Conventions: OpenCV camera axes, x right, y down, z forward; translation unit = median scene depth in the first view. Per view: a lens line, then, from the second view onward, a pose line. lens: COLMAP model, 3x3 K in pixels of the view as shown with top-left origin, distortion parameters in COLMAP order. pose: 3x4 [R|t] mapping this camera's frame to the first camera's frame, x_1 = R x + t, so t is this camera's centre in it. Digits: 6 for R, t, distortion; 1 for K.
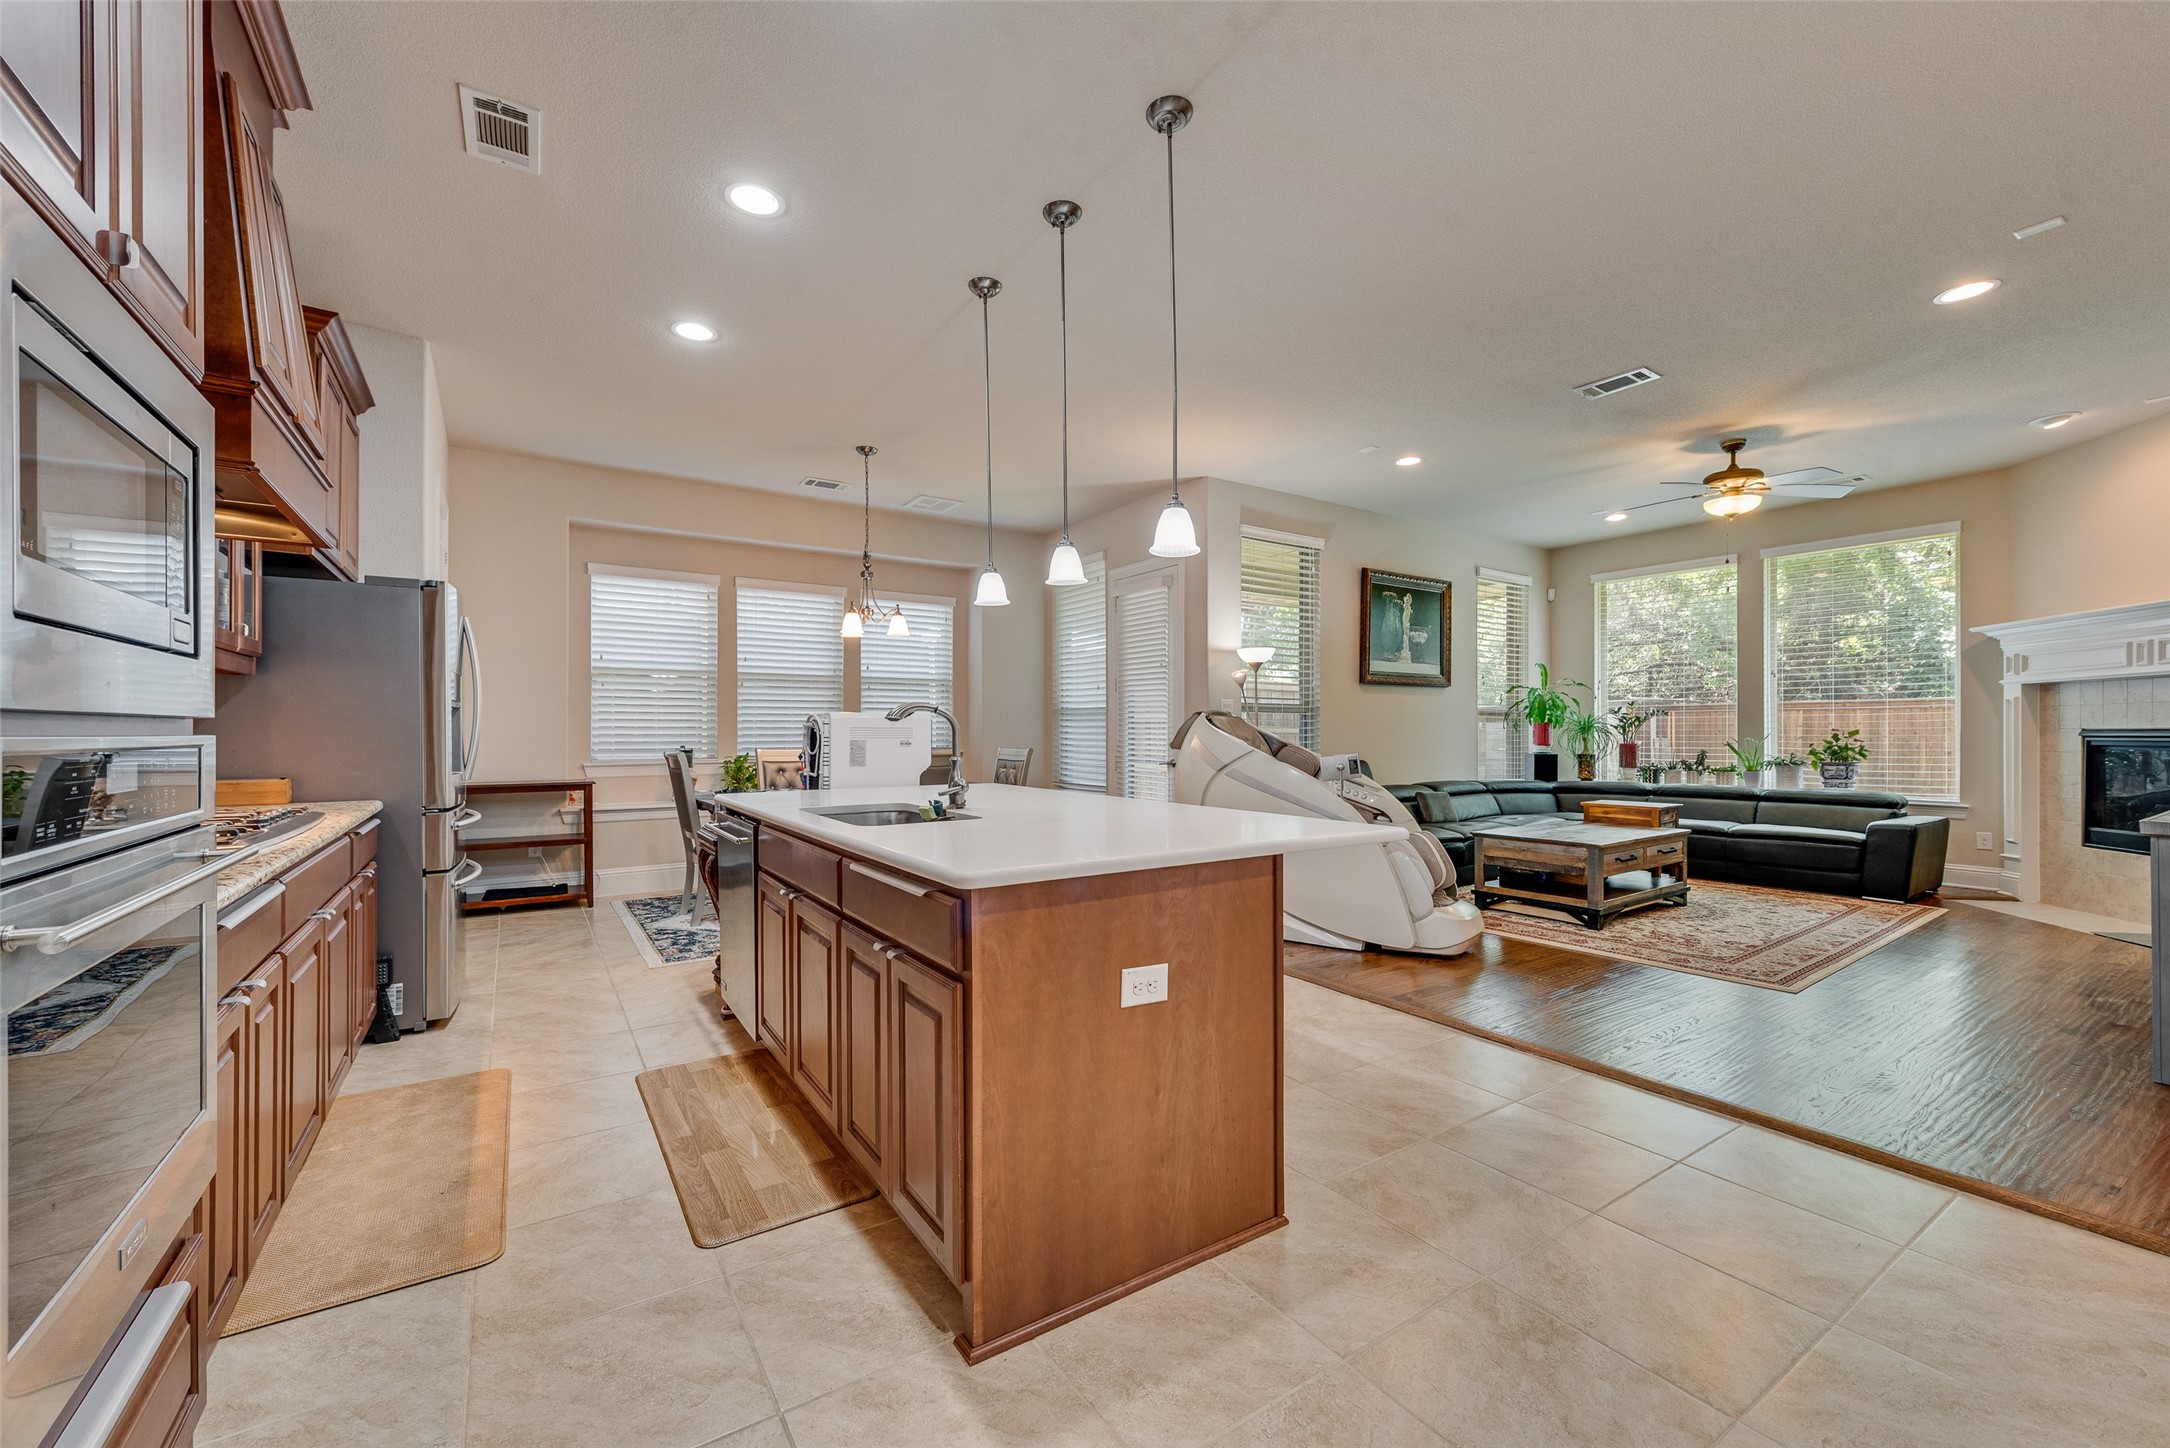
lens RADIAL K [[858.7, 0, 1078.5], [0, 858.7, 733.7], [0, 0, 1]] dist [0.021382, -0.007447]
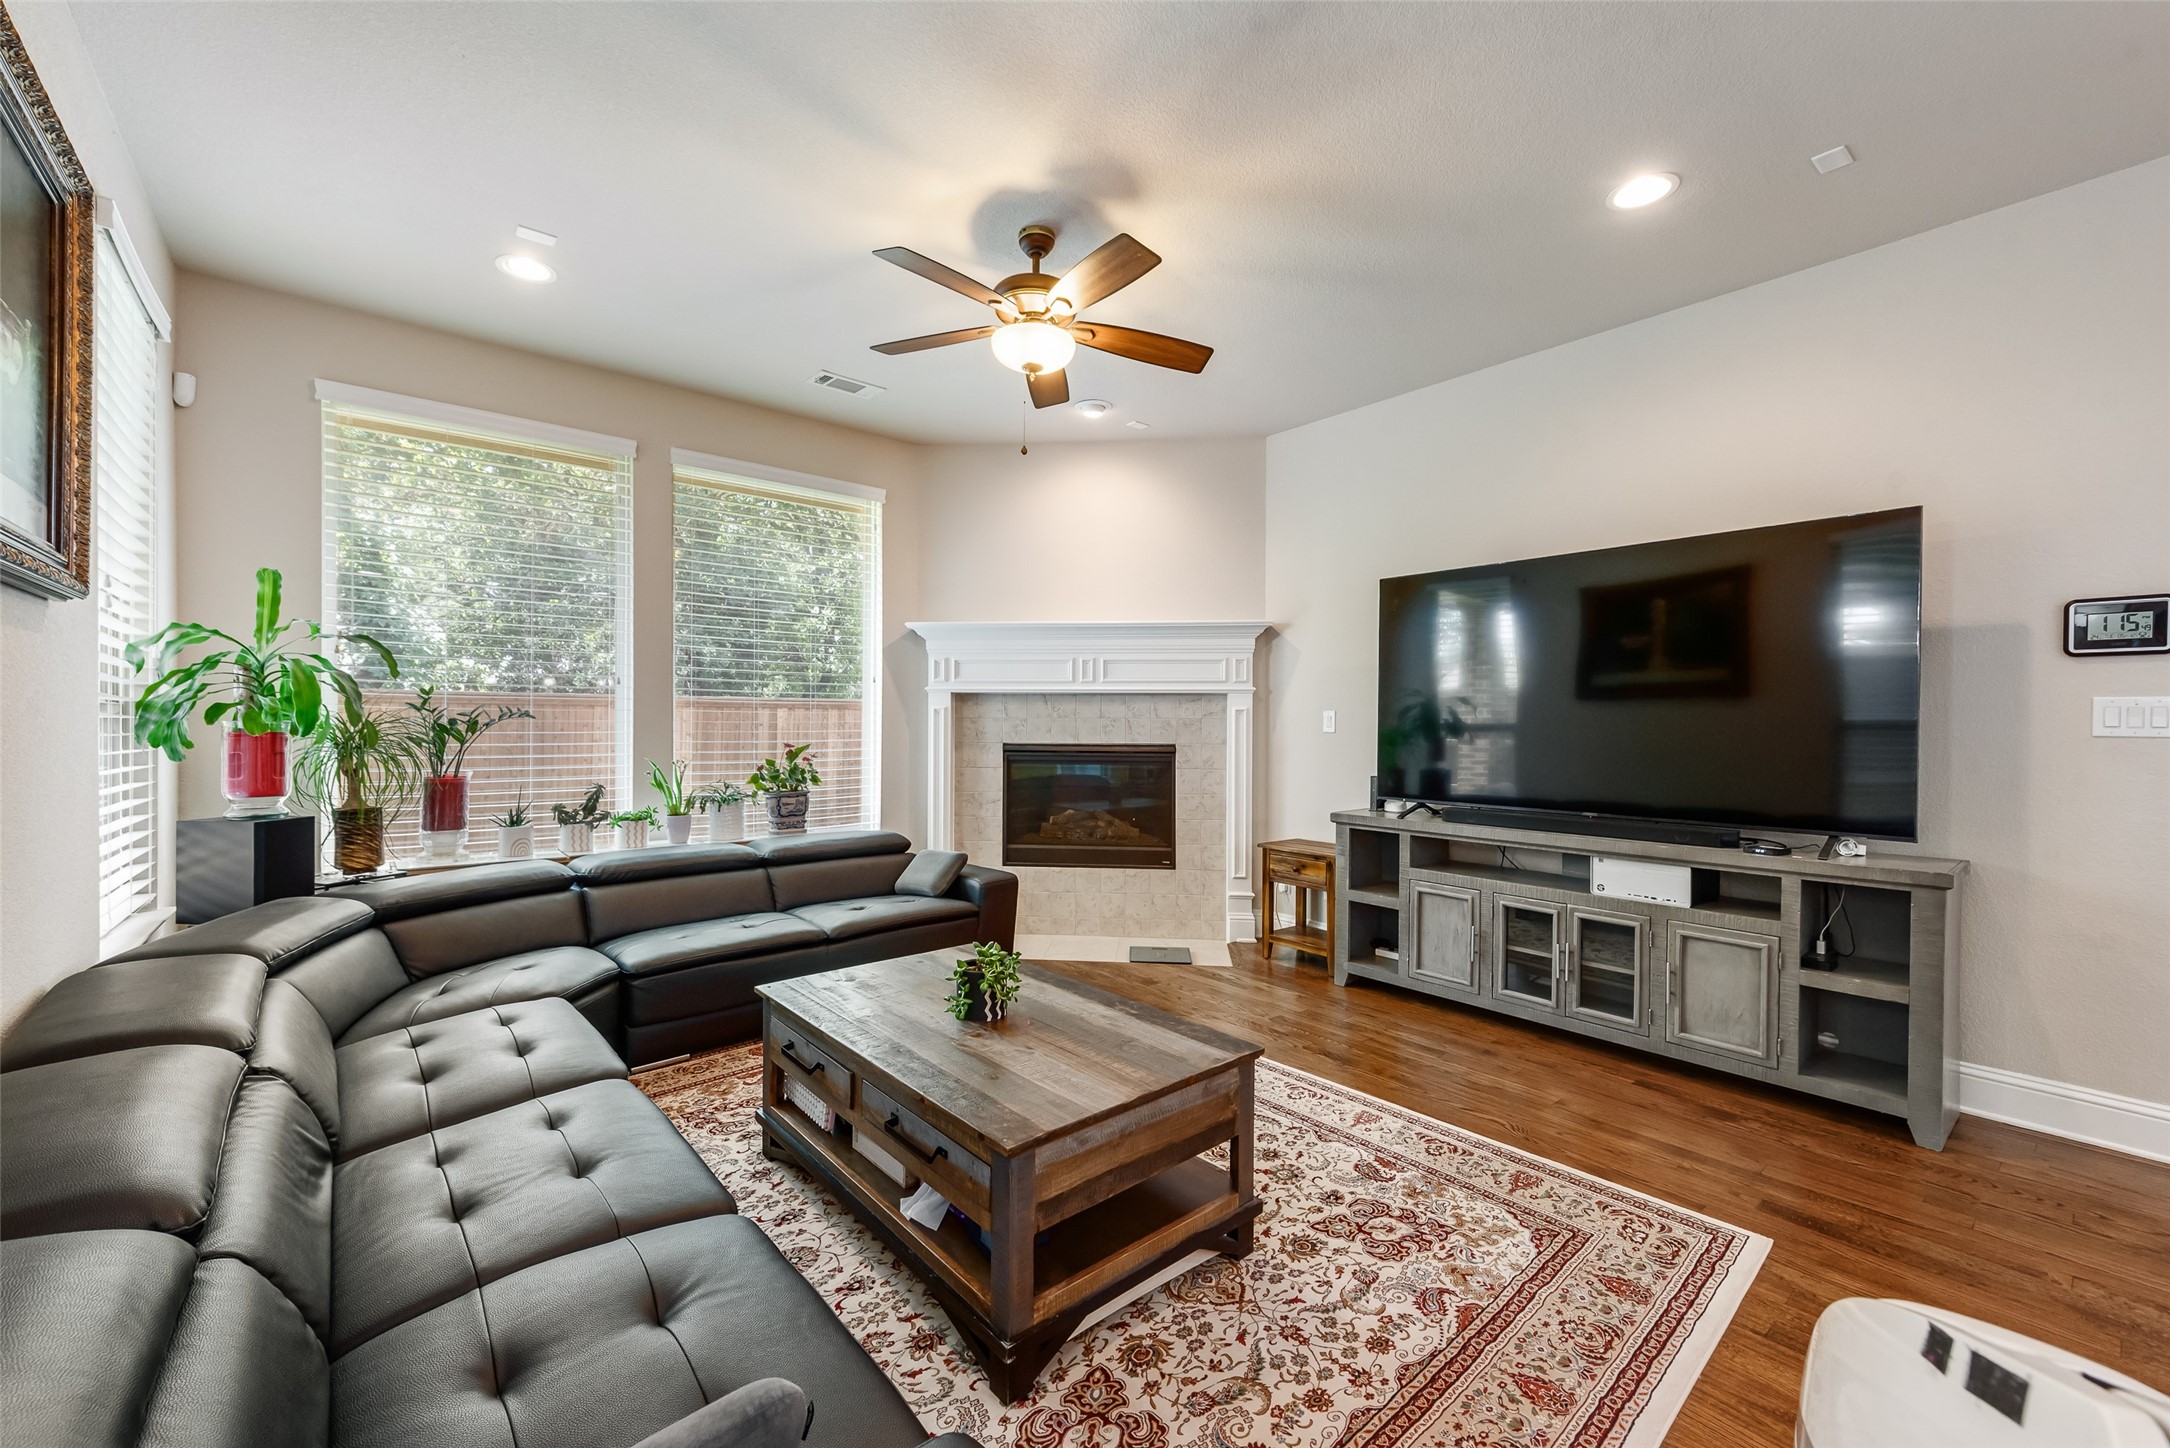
lens RADIAL K [[860.6, 0, 1085.1], [0, 860.6, 730.6], [0, 0, 1]] dist [0.002714, -0.000330]
pose [[-0.107155, -0.004936, 0.994230, 0.184939], [-0.004018, 0.999982, 0.004531, -0.021860], [-0.994234, -0.003509, -0.107173, 0.916785]]
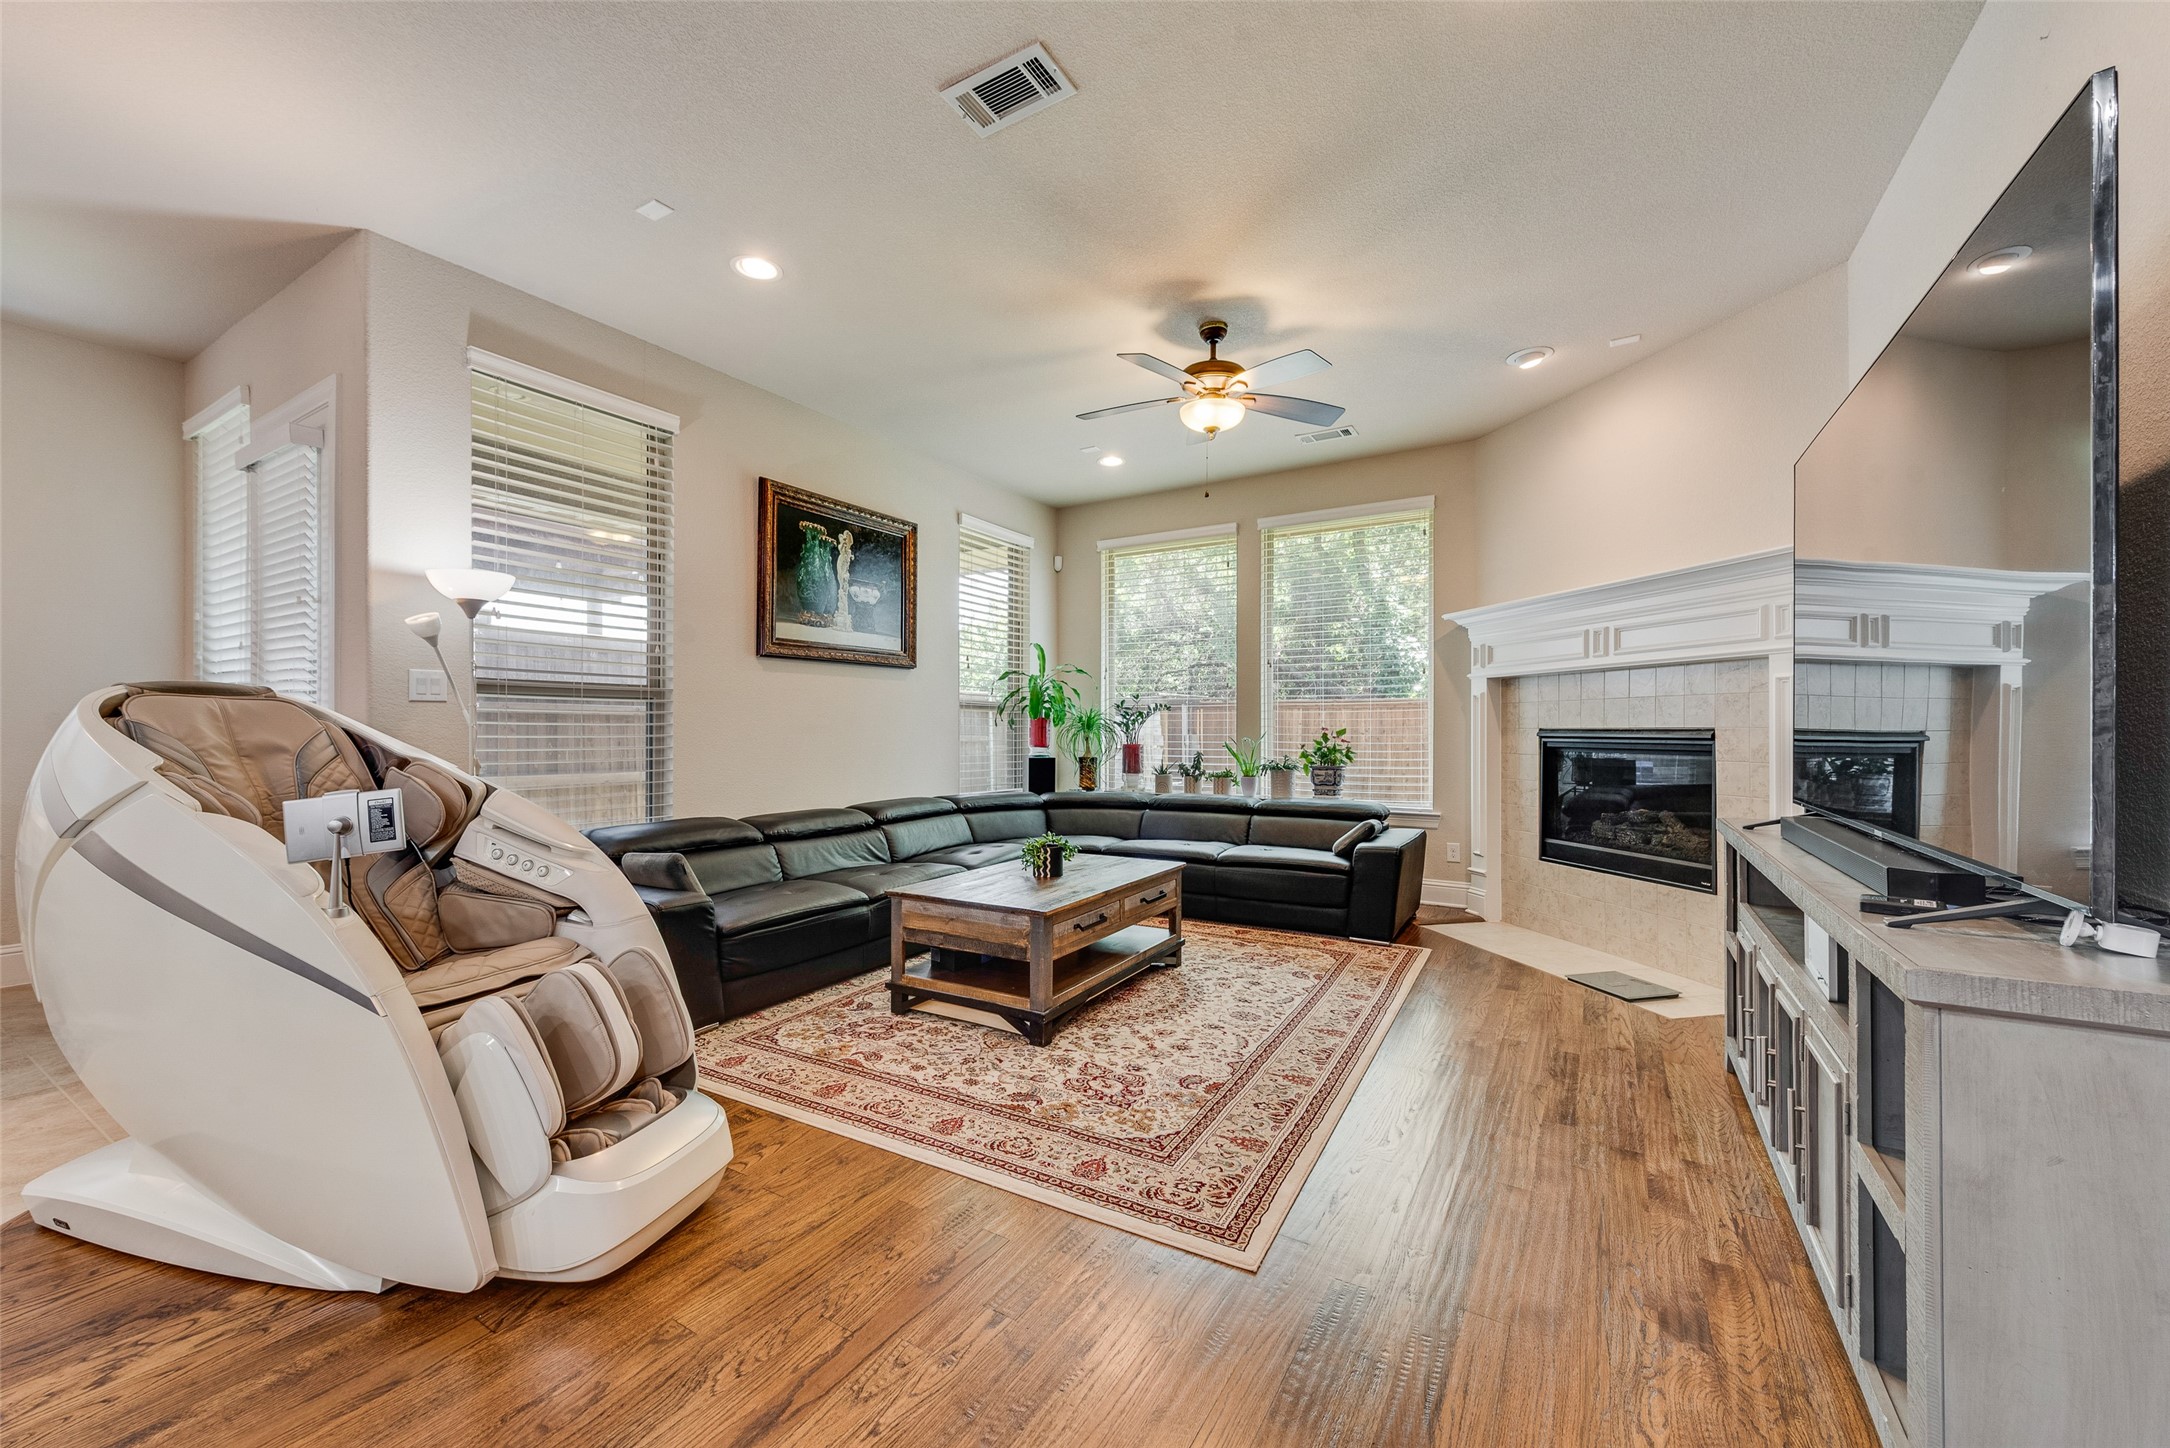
lens RADIAL K [[852.2, 0, 1072.6], [0, 852.2, 734.1], [0, 0, 1]] dist [0.007312, -0.000592]
pose [[0.910318, -0.000940, 0.413909, 0.319142], [-0.001198, 0.999987, 0.004905, -0.003162], [-0.413908, -0.004961, 0.910305, 0.363134]]
